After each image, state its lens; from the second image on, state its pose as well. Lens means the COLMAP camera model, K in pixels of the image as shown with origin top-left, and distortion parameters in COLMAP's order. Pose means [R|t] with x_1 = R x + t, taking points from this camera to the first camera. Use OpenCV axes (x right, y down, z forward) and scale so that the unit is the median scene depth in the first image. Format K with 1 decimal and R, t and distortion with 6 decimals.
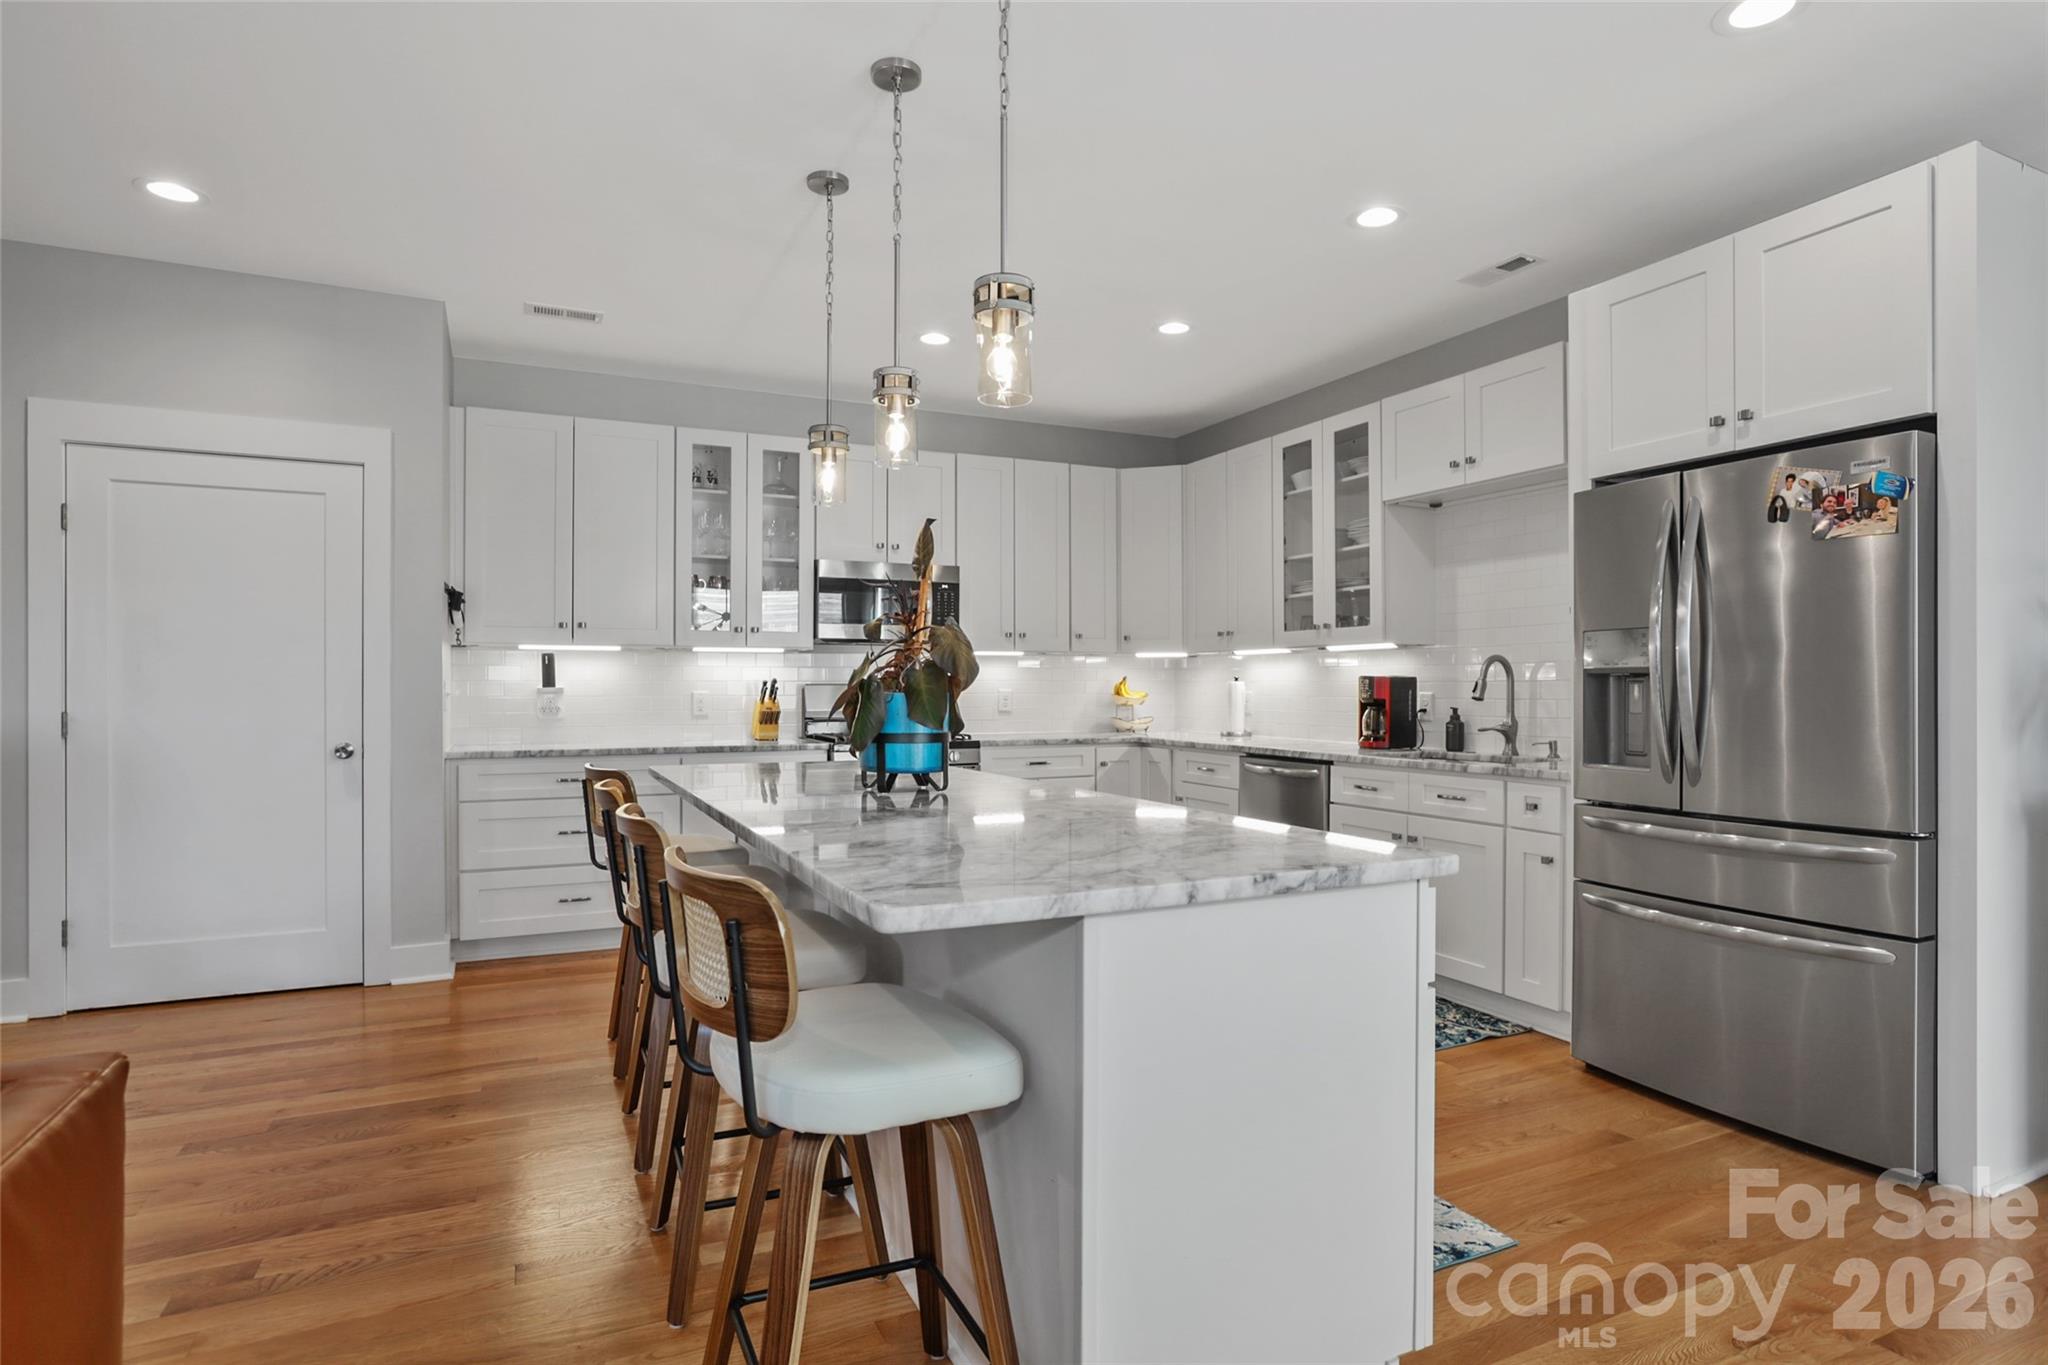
lens RADIAL K [[1067.2, 0, 1023.6], [0, 1067.2, 671.4], [0, 0, 1]] dist [-0.044435, 0.000864]
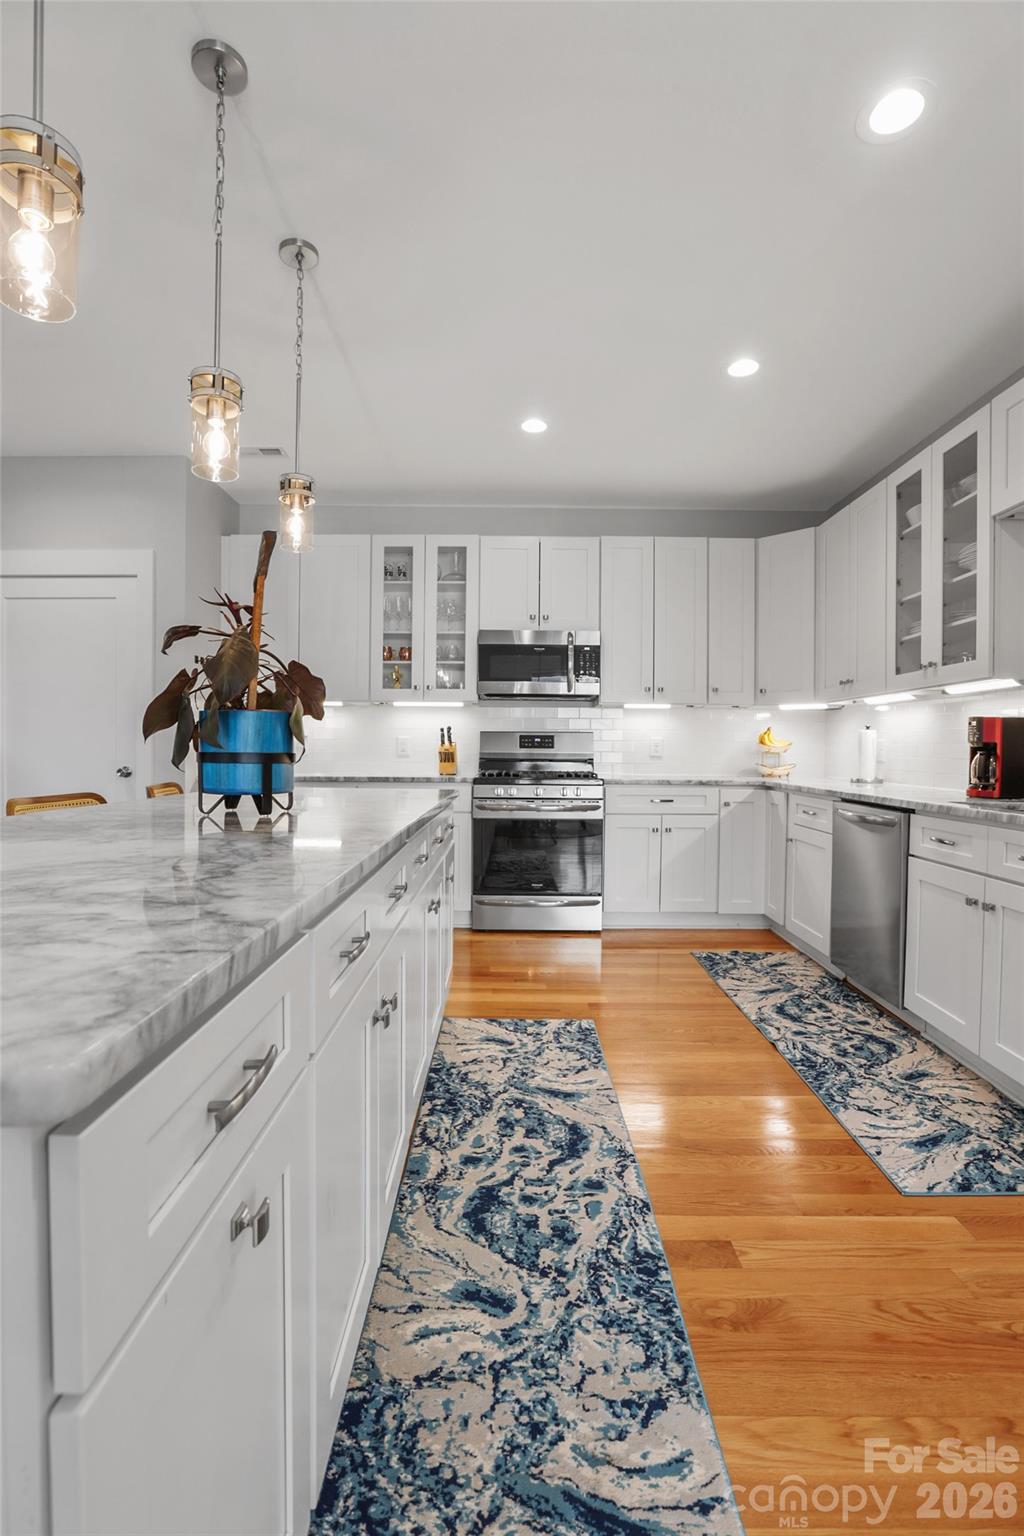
lens RADIAL K [[702.5, 0, 513.6], [0, 702.5, 761.2], [0, 0, 1]] dist [-0.059882, 0.018192]
pose [[0.901597, 0.016216, -0.432274, 0.214052], [-0.005025, 0.999622, 0.027018, 0.027443], [0.432549, -0.022187, 0.901338, 0.290742]]
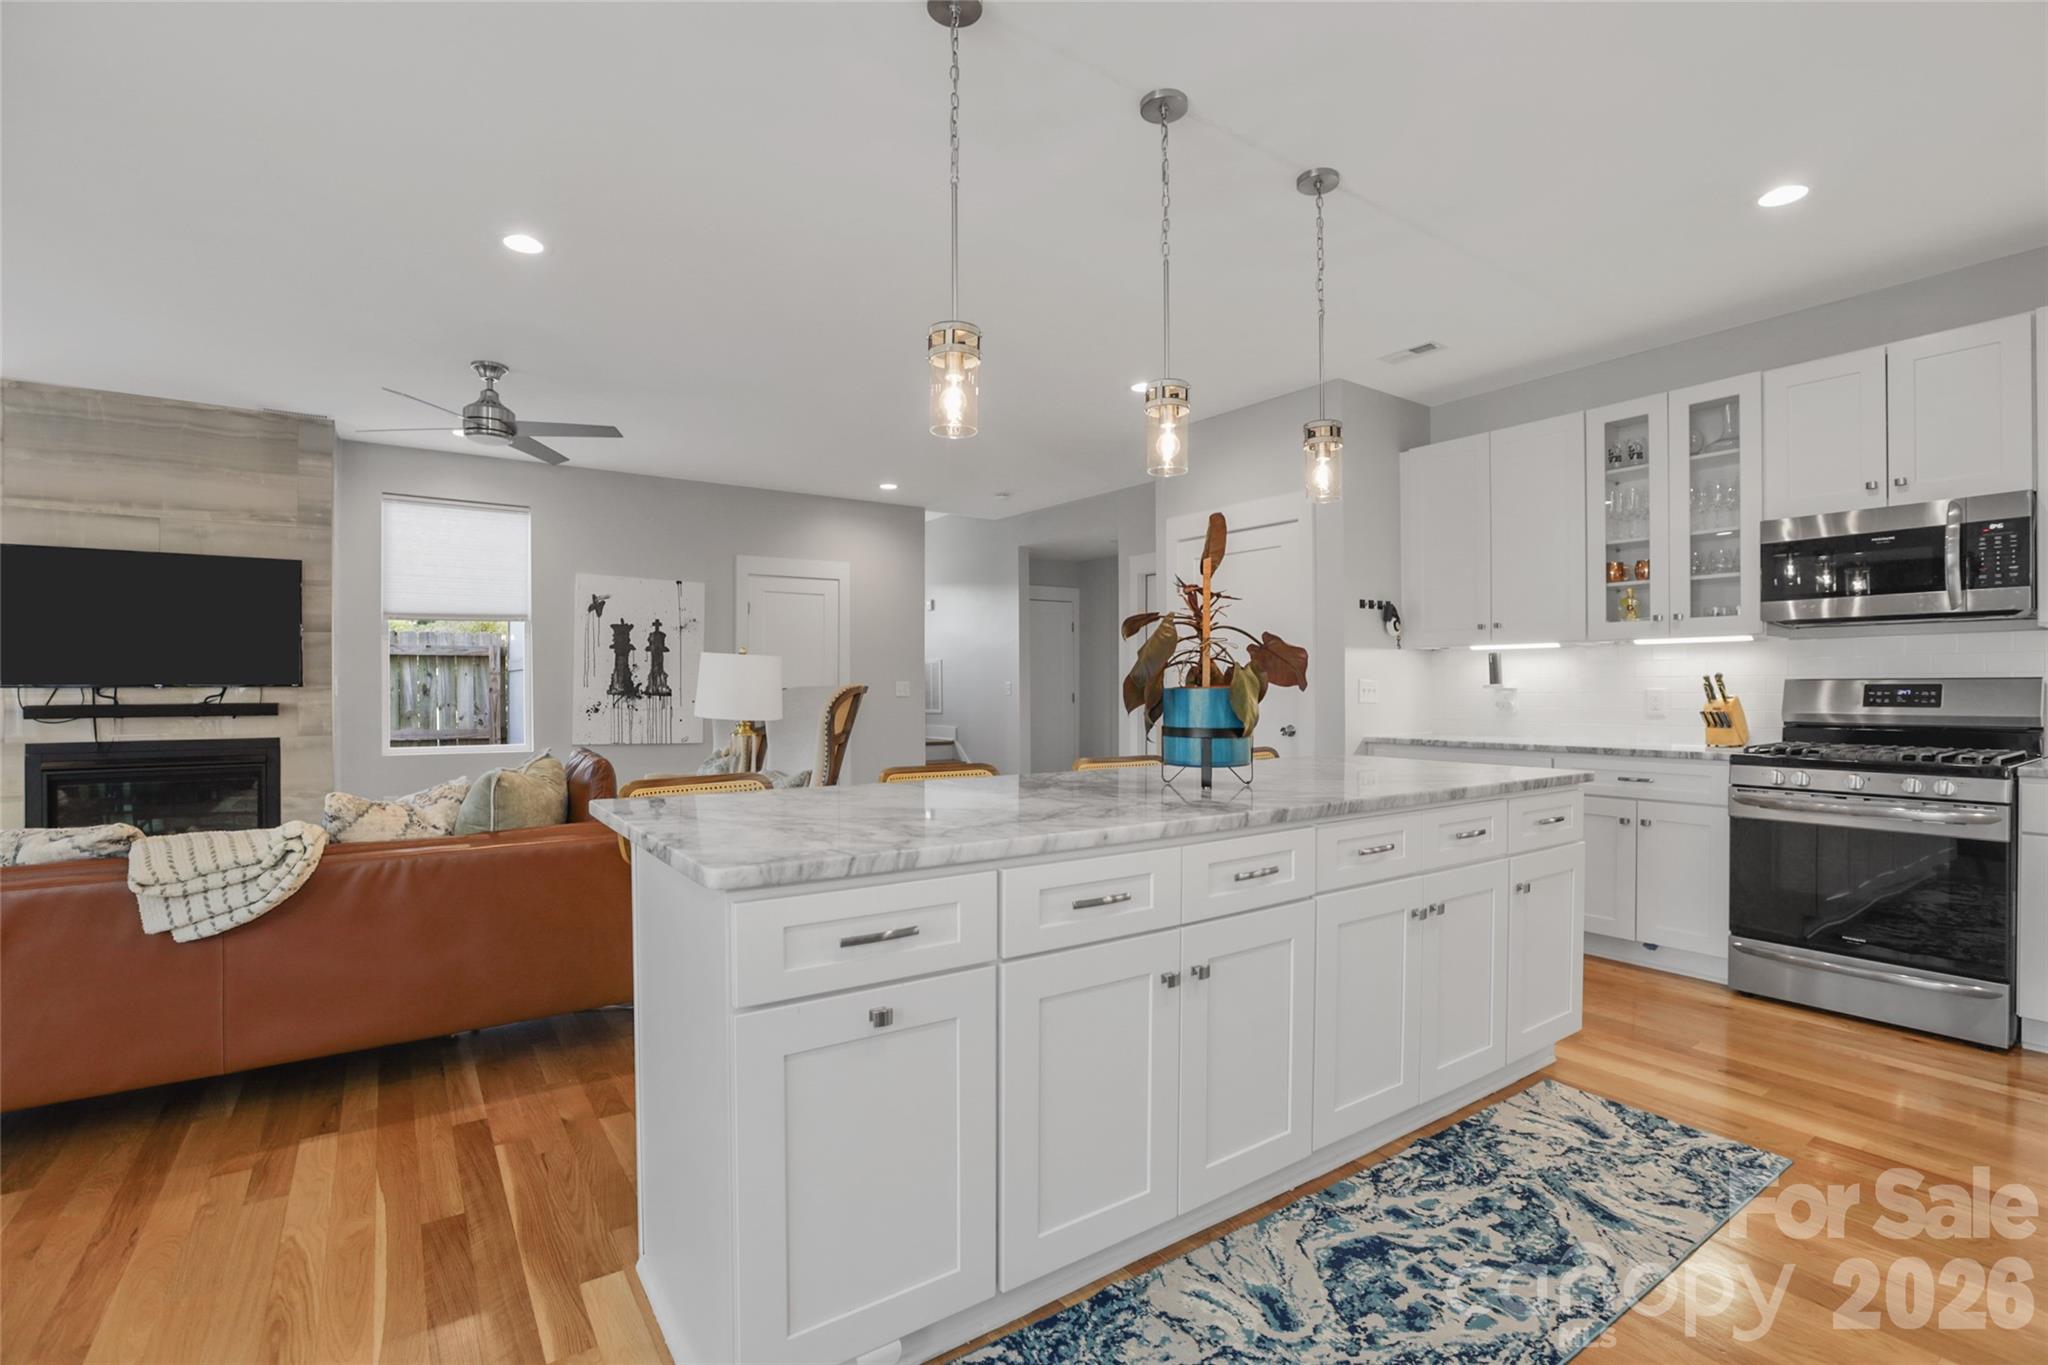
lens RADIAL K [[936.7, 0, 1029.5], [0, 936.7, 682.3], [0, 0, 1]] dist [-0.059882, 0.018192]
pose [[0.153665, -0.001911, -0.988121, 0.414456], [0.012103, 0.999927, -0.000052, 0.008546], [0.988049, -0.011951, 0.153677, 0.379198]]
